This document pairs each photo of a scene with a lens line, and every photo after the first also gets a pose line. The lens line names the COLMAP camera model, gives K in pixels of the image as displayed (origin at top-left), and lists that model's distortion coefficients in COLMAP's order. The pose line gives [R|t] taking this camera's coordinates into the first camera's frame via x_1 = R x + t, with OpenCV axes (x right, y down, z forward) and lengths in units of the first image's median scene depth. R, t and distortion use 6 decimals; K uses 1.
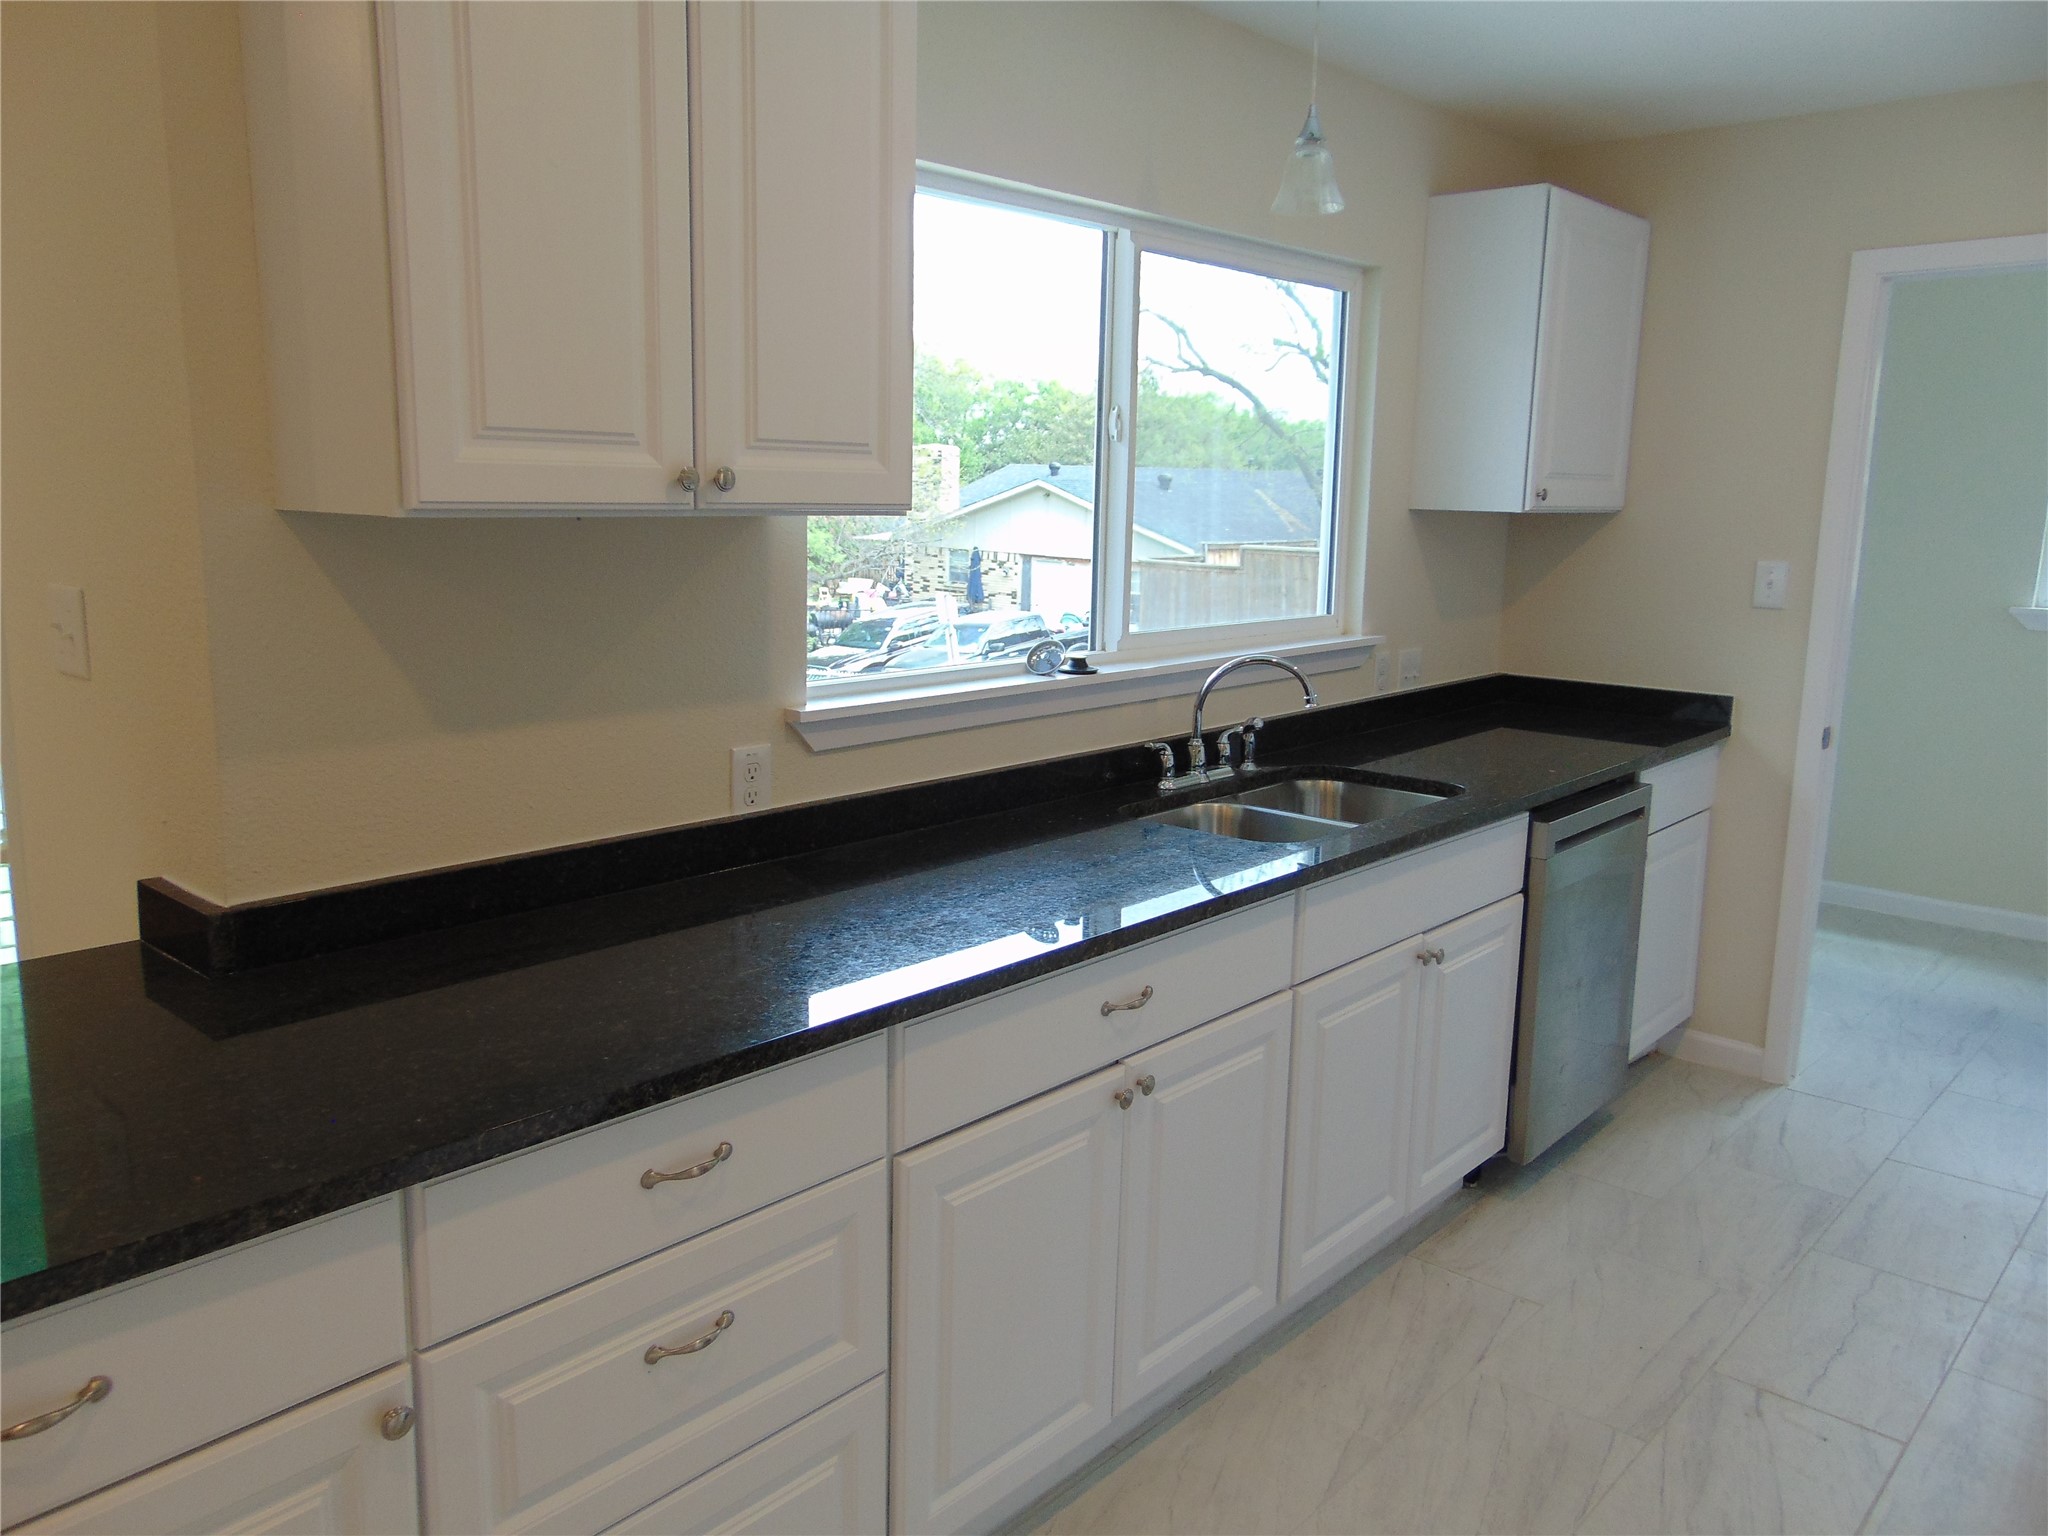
lens RADIAL K [[1550.4, 0, 1022.1], [0, 1550.4, 771.2], [0, 0, 1]] dist [-0.037030, 0.093712]
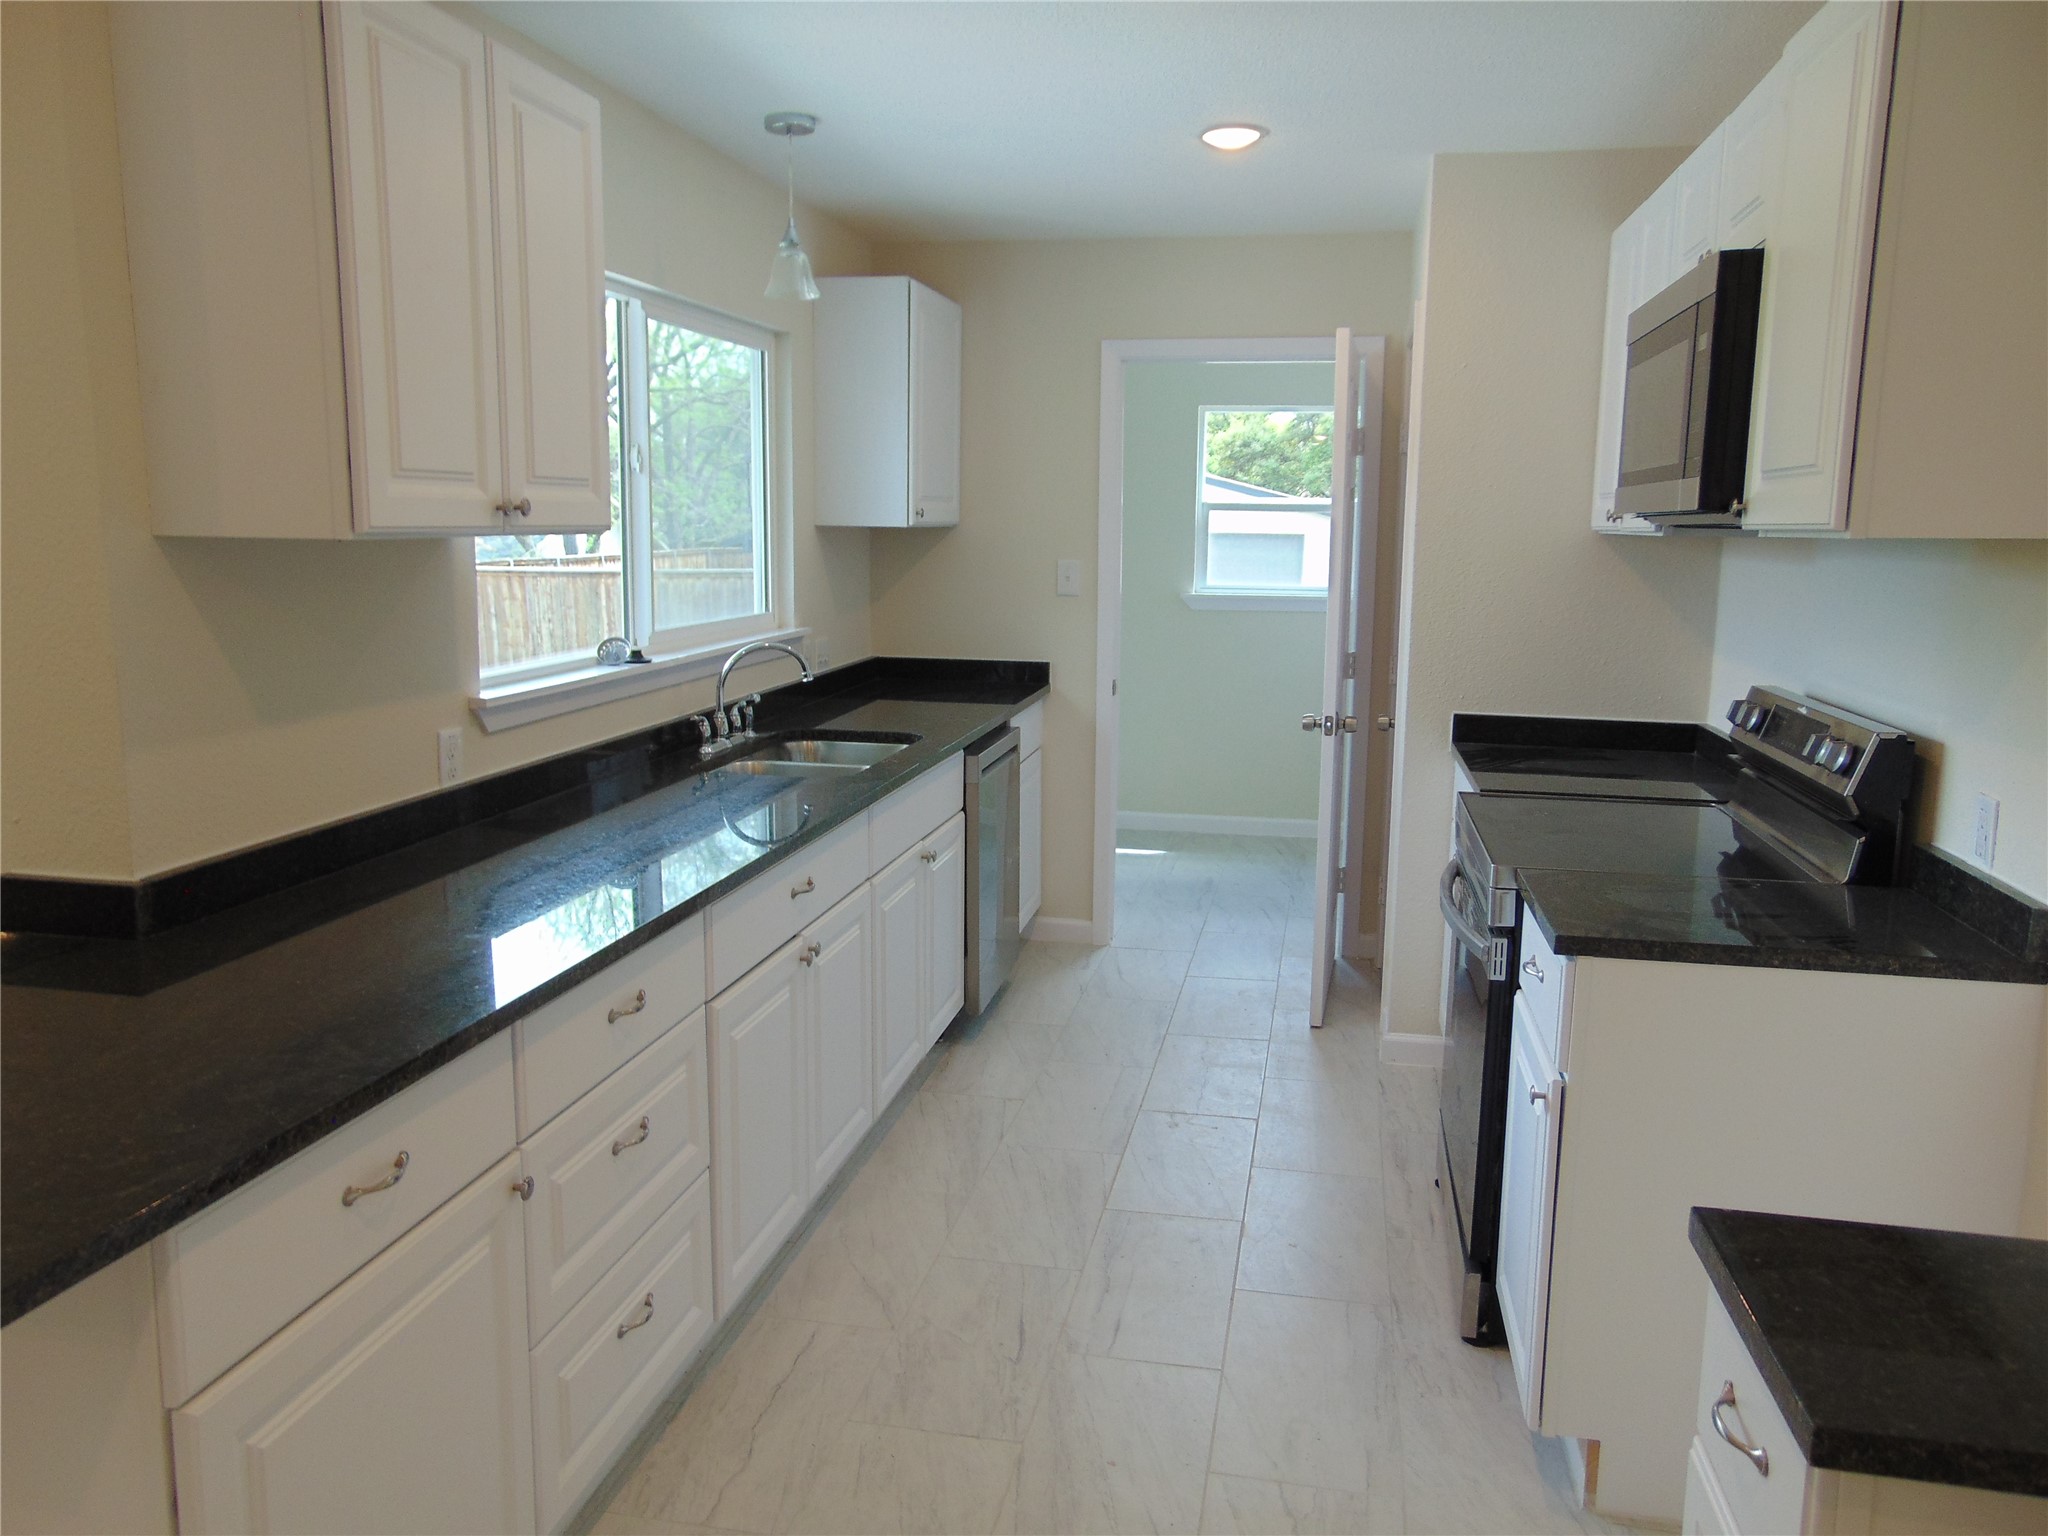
lens RADIAL K [[1550.4, 0, 1022.1], [0, 1550.4, 771.2], [0, 0, 1]] dist [-0.037030, 0.093712]
pose [[0.864076, -0.089083, 0.495417, -0.299347], [0.094601, 0.995417, 0.013993, 0.031653], [-0.494393, 0.034776, 0.868543, -0.194925]]
